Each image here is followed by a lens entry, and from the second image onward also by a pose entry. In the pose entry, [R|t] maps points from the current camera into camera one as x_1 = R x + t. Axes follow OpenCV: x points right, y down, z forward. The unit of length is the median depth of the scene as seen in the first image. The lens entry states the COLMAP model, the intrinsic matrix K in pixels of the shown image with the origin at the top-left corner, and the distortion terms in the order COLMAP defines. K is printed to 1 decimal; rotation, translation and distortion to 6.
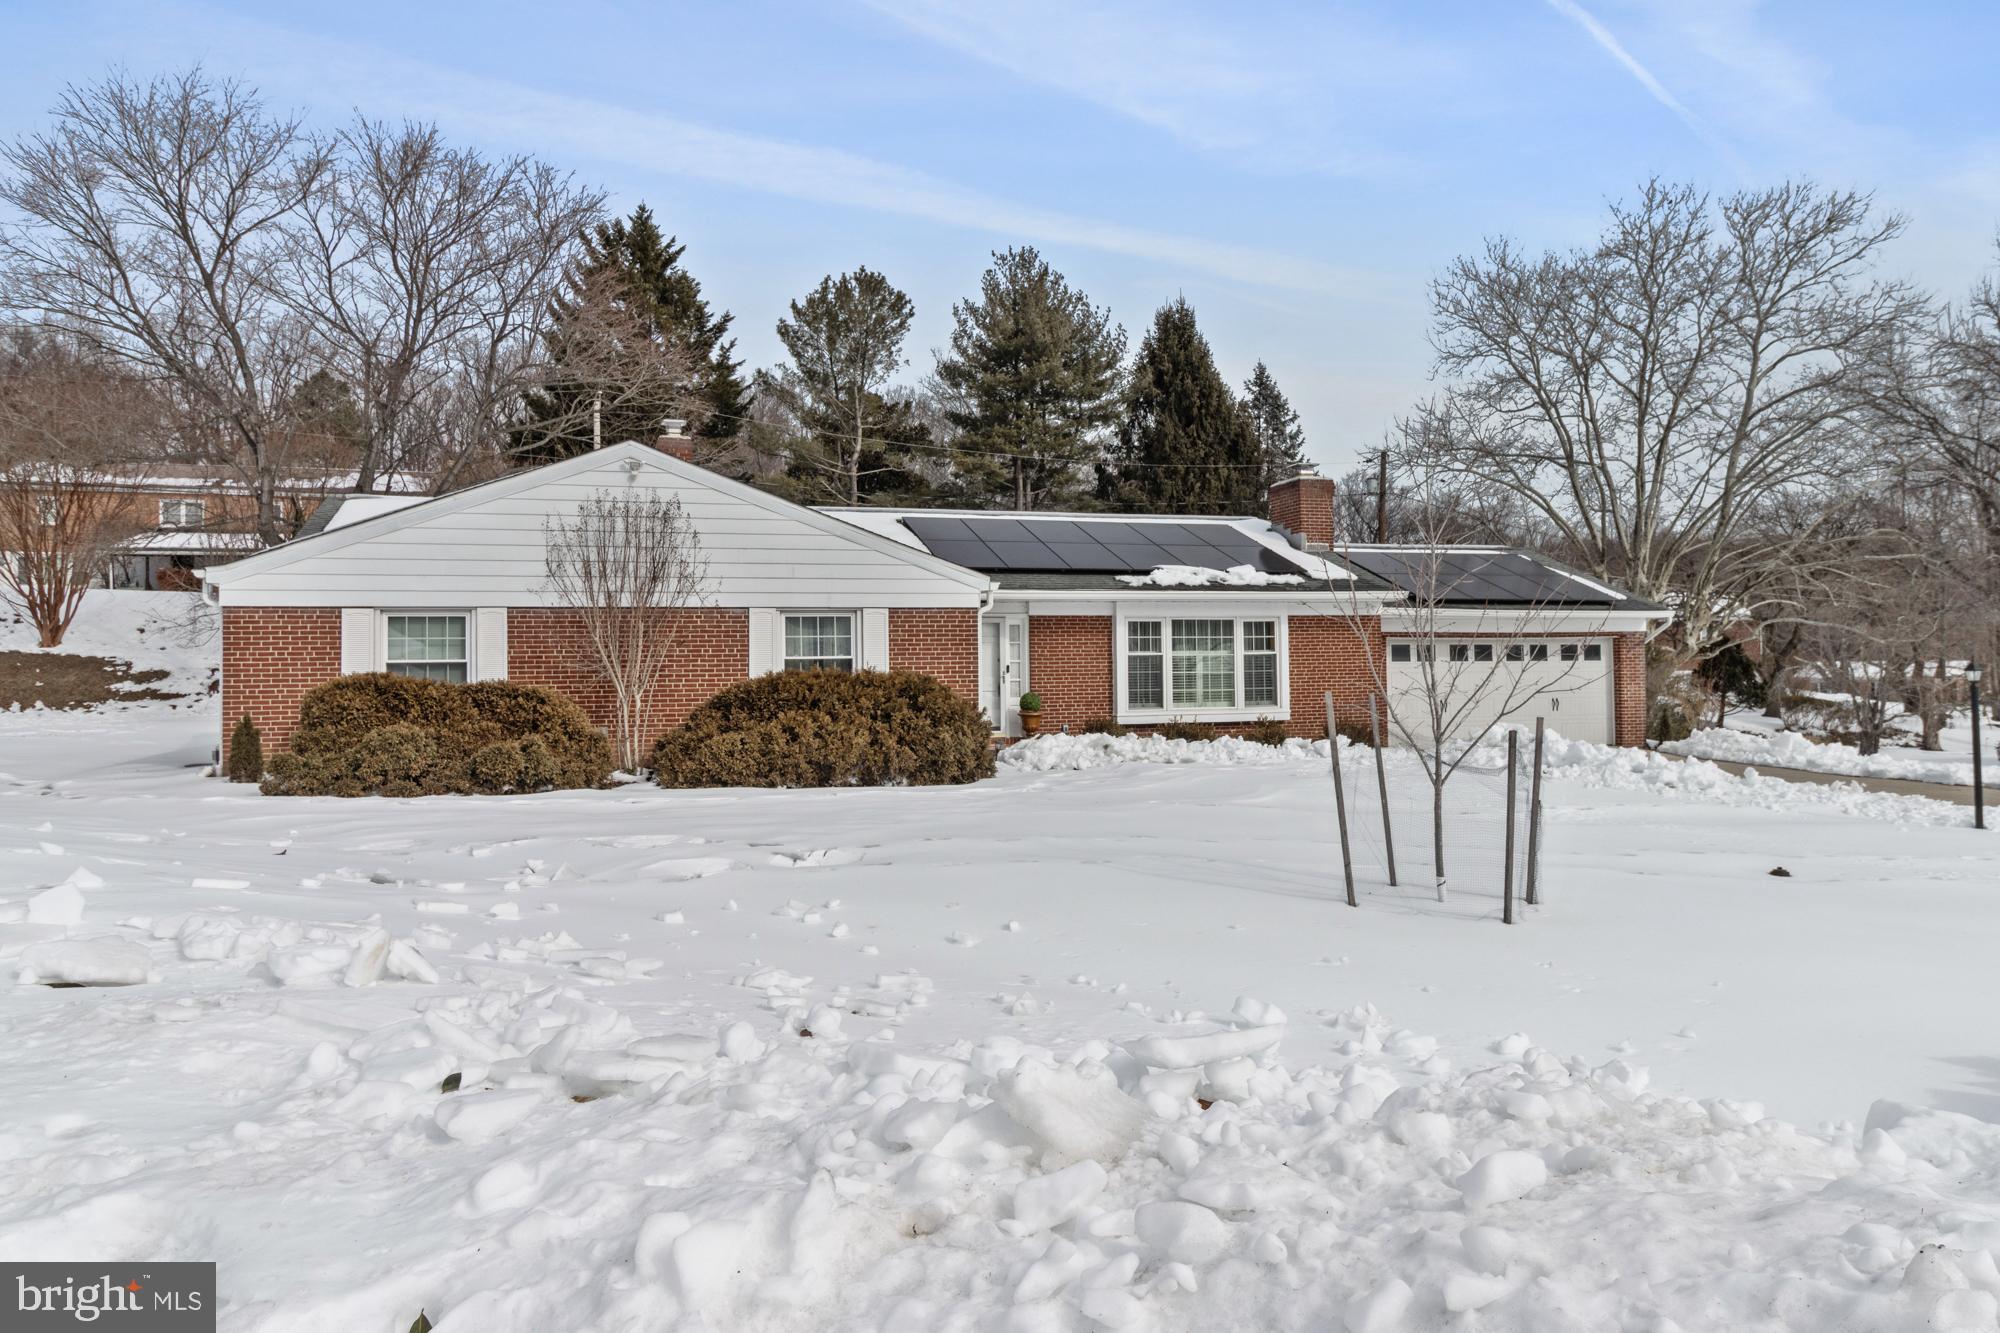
lens RADIAL K [[1295.0, 0, 1000.0], [0, 1295.0, 666.5], [0, 0, 1]] dist [-0.000431, -0.000087]
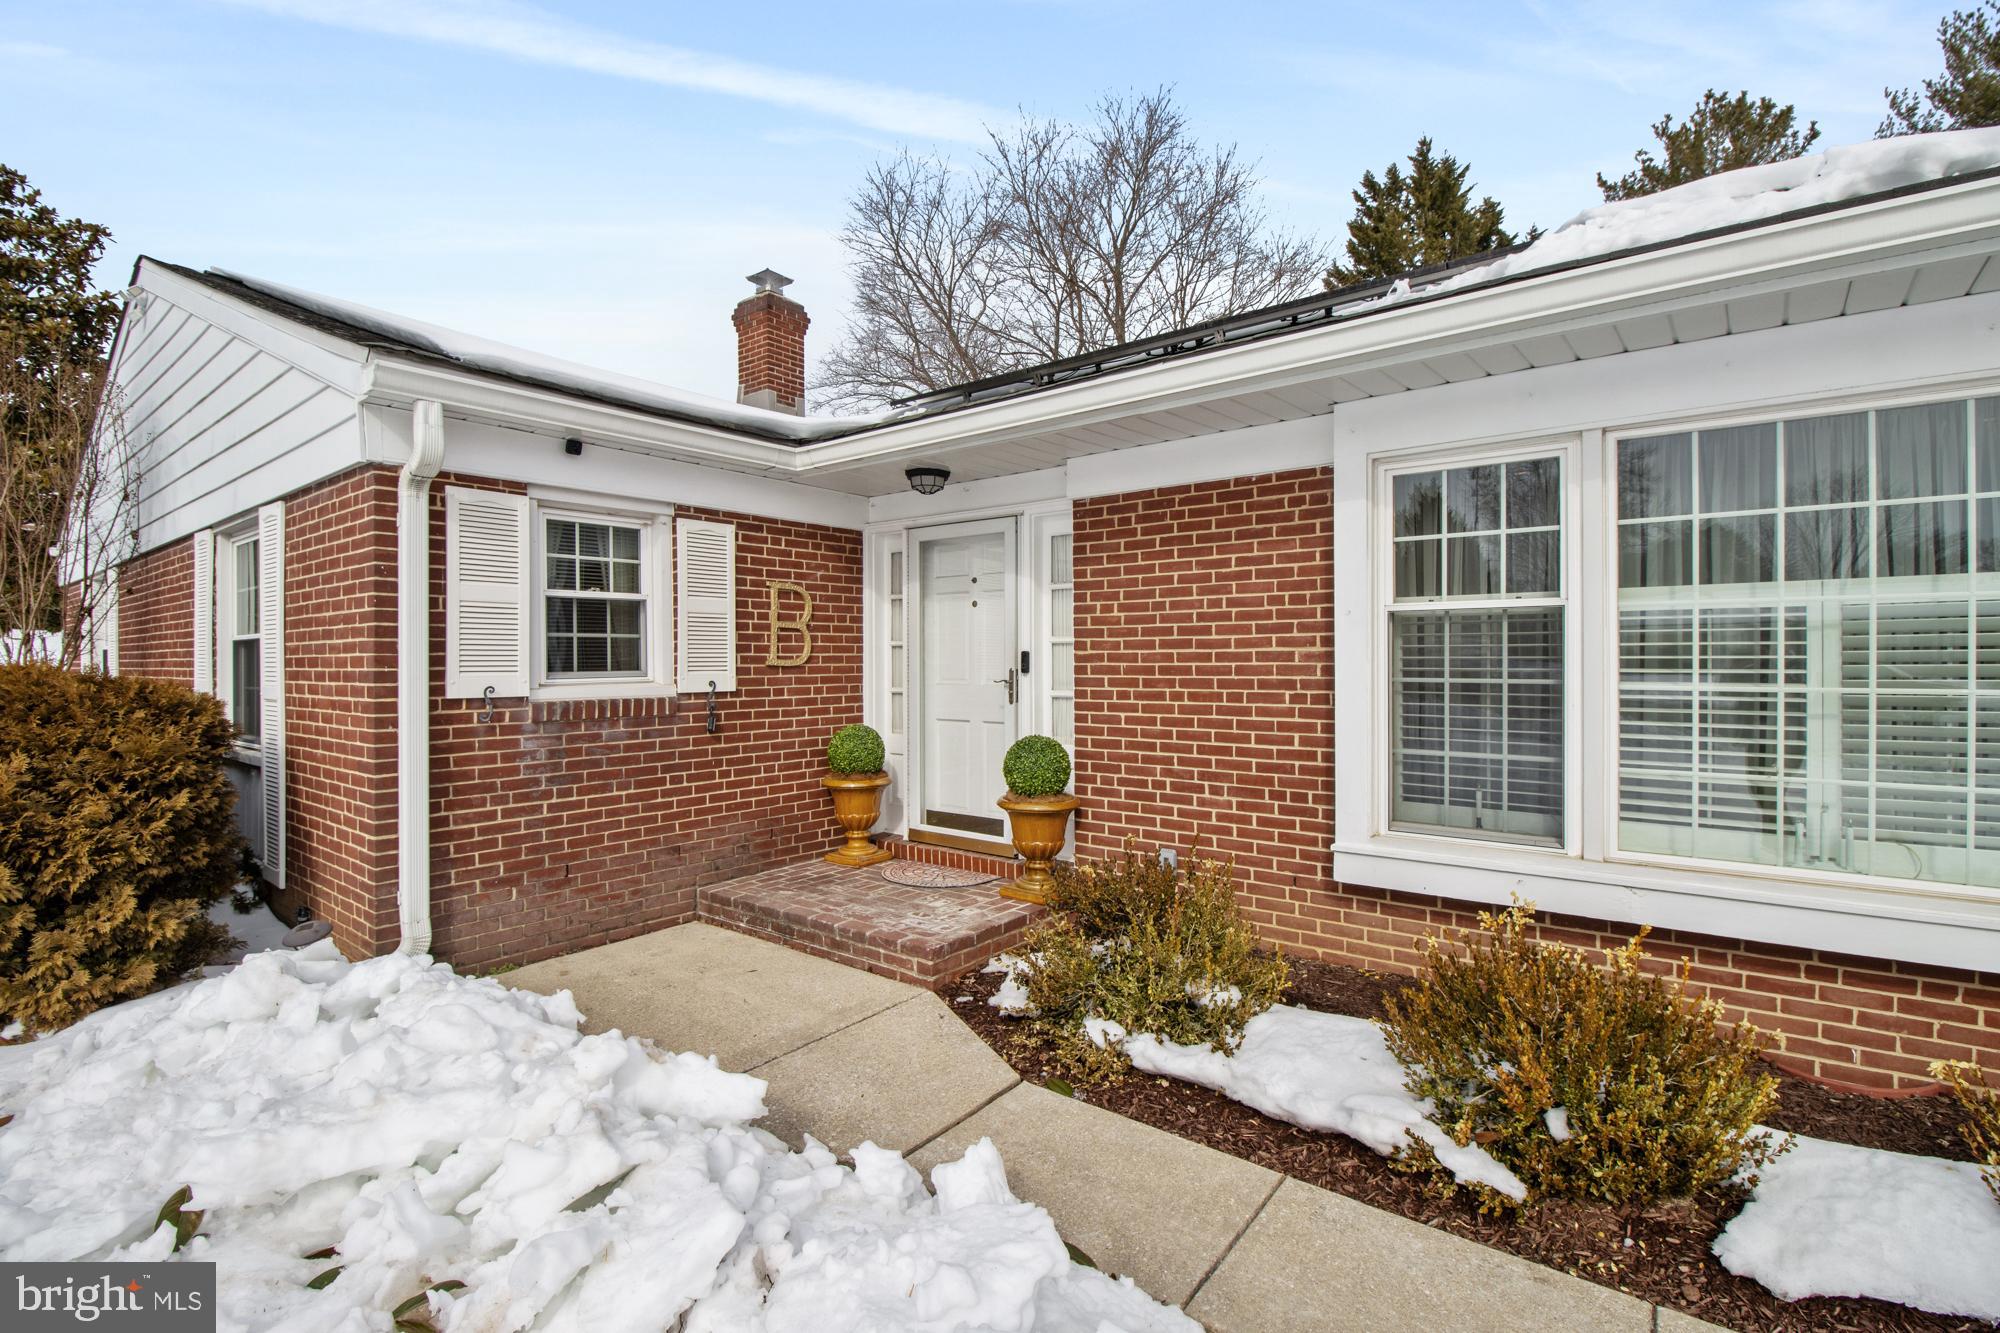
lens RADIAL K [[931.0, 0, 1010.9], [0, 931.0, 647.0], [0, 0, 1]] dist [0.003985, 0.001465]
pose [[0.587170, 0.012279, -0.809370, 0.200134], [-0.007561, 0.999925, 0.009684, -0.003167], [0.809428, 0.000434, 0.587219, 0.827848]]
